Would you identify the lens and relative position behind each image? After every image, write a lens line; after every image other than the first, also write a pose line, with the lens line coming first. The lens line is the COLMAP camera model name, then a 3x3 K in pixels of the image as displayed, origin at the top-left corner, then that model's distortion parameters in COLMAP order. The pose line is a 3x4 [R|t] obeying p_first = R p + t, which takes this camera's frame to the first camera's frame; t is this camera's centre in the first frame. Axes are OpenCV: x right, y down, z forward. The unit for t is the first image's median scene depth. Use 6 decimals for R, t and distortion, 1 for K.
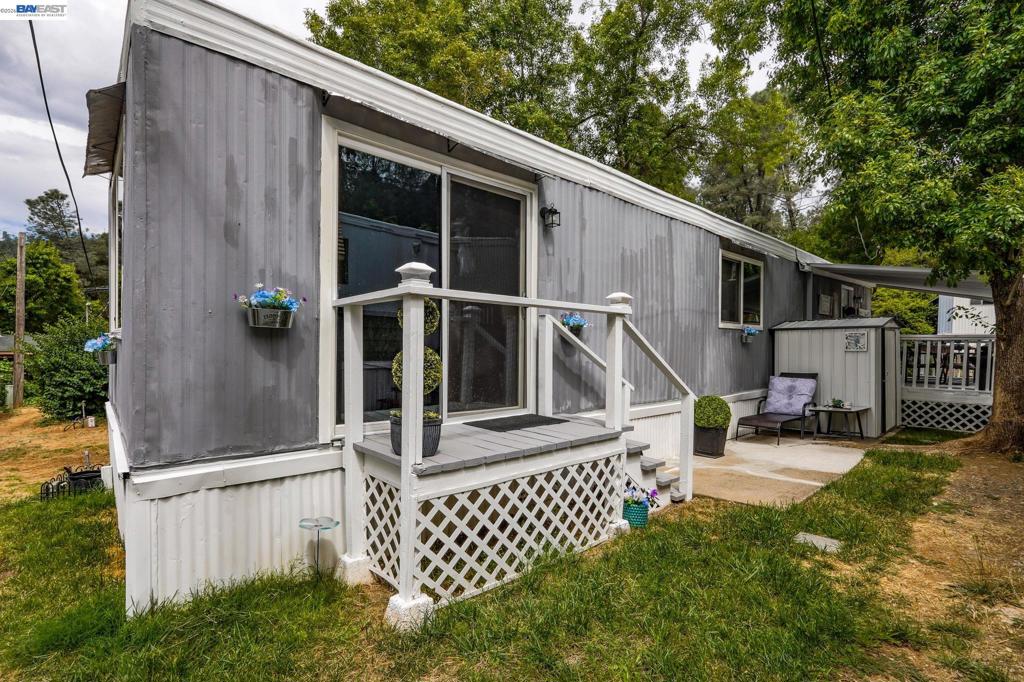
lens RADIAL K [[477.6, 0, 507.4], [0, 477.6, 347.0], [0, 0, 1]] dist [-0.016730, 0.008381]
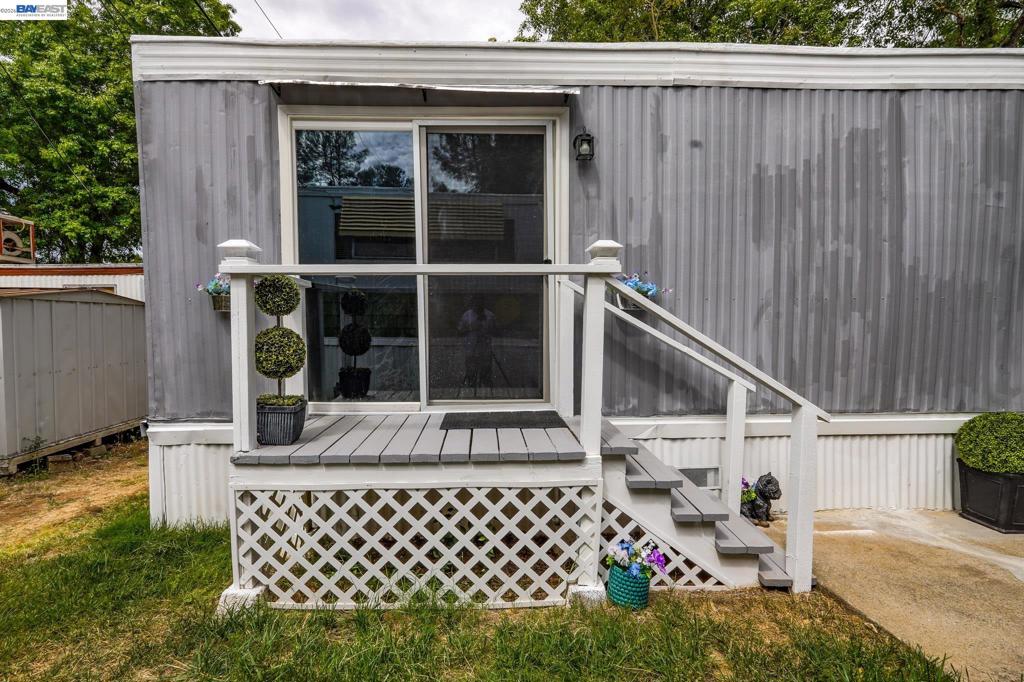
lens RADIAL K [[477.6, 0, 512.7], [0, 477.6, 340.4], [0, 0, 1]] dist [-0.016730, 0.008381]
pose [[0.767306, 0.013284, -0.641144, 0.681361], [0.012169, 0.999304, 0.035268, -0.002702], [0.641166, -0.034864, 0.766610, 0.510973]]
